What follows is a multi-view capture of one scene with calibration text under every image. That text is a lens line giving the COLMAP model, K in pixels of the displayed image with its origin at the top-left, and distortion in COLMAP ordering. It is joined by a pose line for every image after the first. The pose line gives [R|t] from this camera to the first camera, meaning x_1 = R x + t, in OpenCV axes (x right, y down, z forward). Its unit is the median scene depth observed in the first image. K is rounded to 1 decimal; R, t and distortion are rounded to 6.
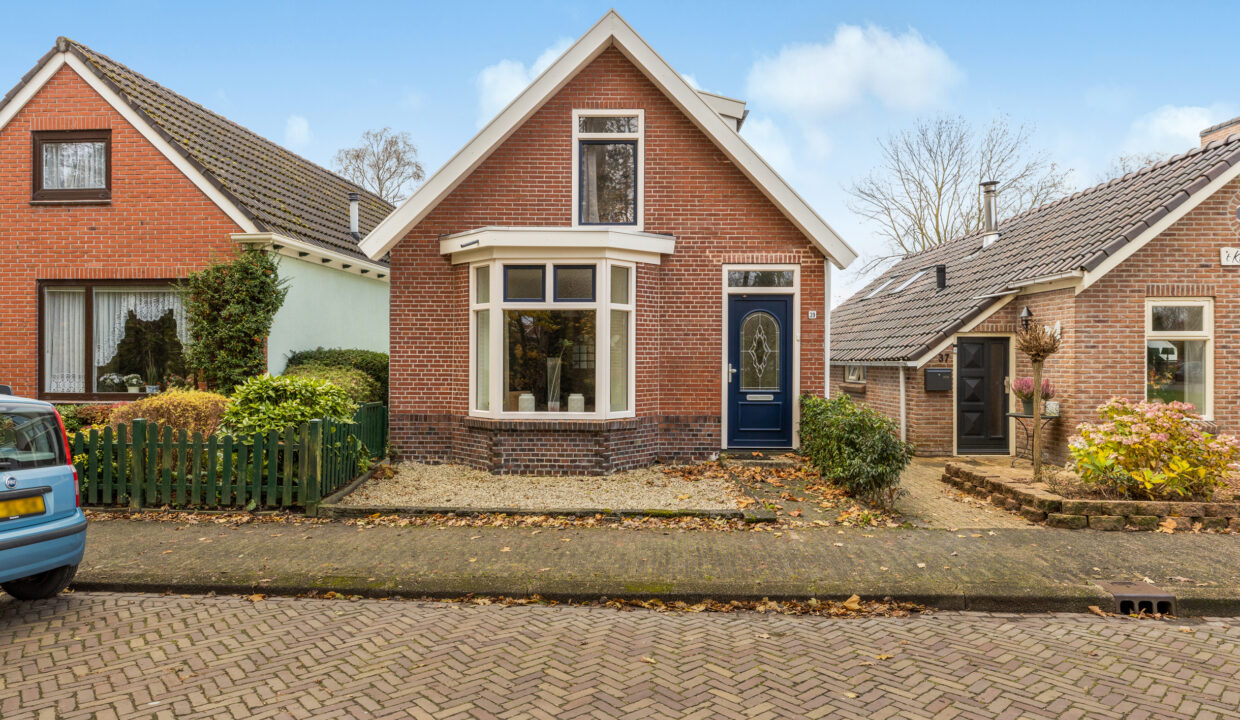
lens RADIAL K [[790.3, 0, 617.5], [0, 790.3, 354.6], [0, 0, 1]] dist [0.006167, 0.001800]
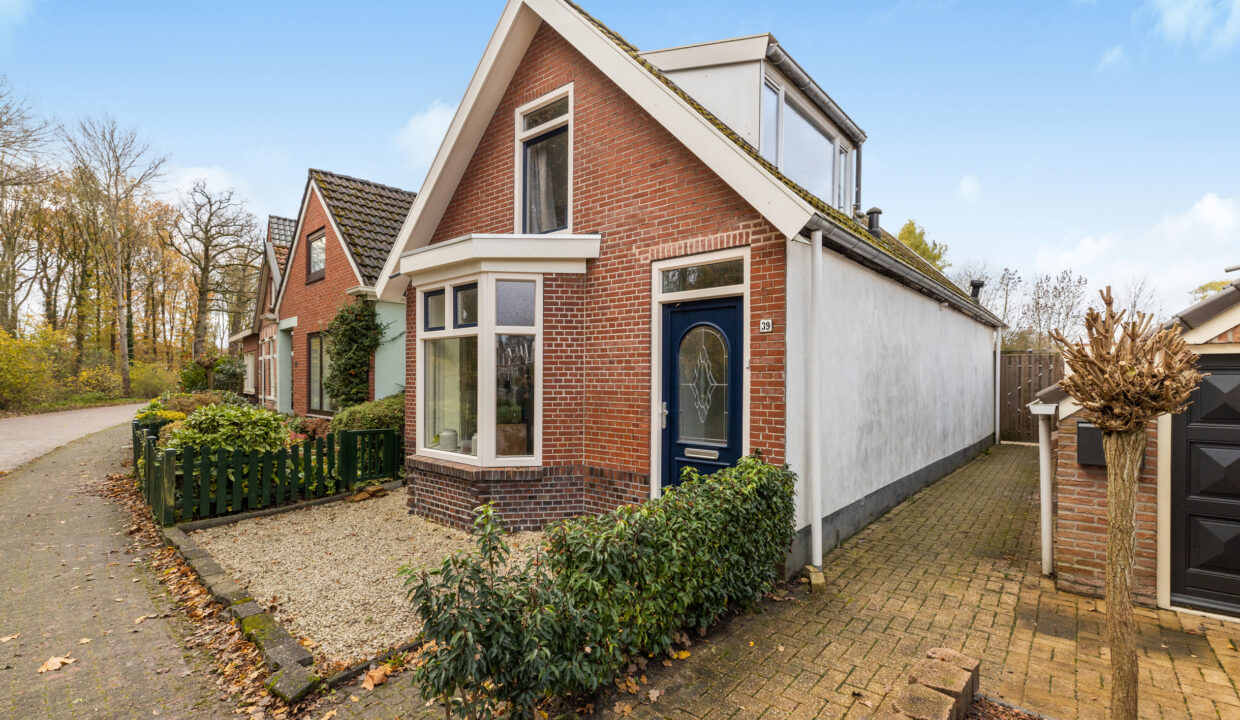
lens RADIAL K [[563.8, 0, 615.5], [0, 563.8, 377.5], [0, 0, 1]] dist [0.000740, -0.000073]
pose [[0.765382, -0.000903, -0.643575, 0.436473], [0.003279, 0.999992, 0.002496, -0.011944], [0.643567, -0.004021, 0.765379, 0.592072]]
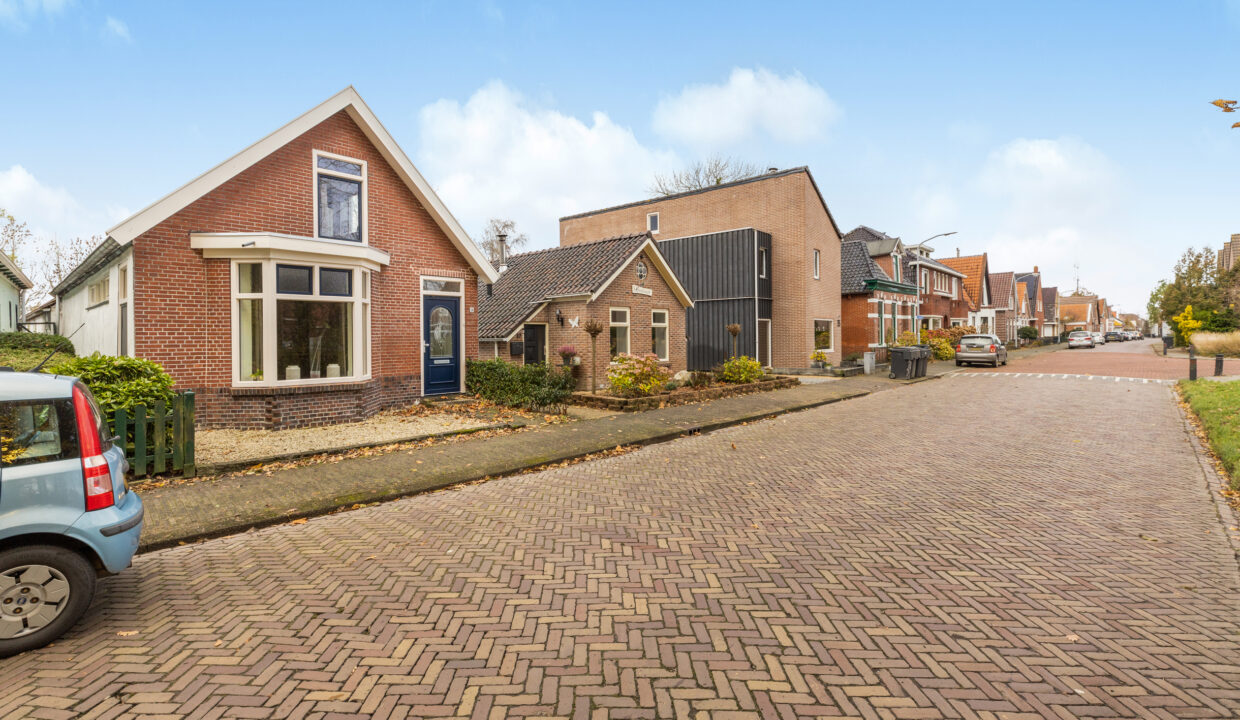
lens RADIAL K [[562.3, 0, 620.6], [0, 562.3, 334.4], [0, 0, 1]] dist [-0.001001, -0.000067]
pose [[0.653892, -0.005228, 0.756570, -0.435459], [0.008492, 0.999964, -0.000429, 0.003438], [-0.756540, 0.006705, 0.653912, 0.001619]]
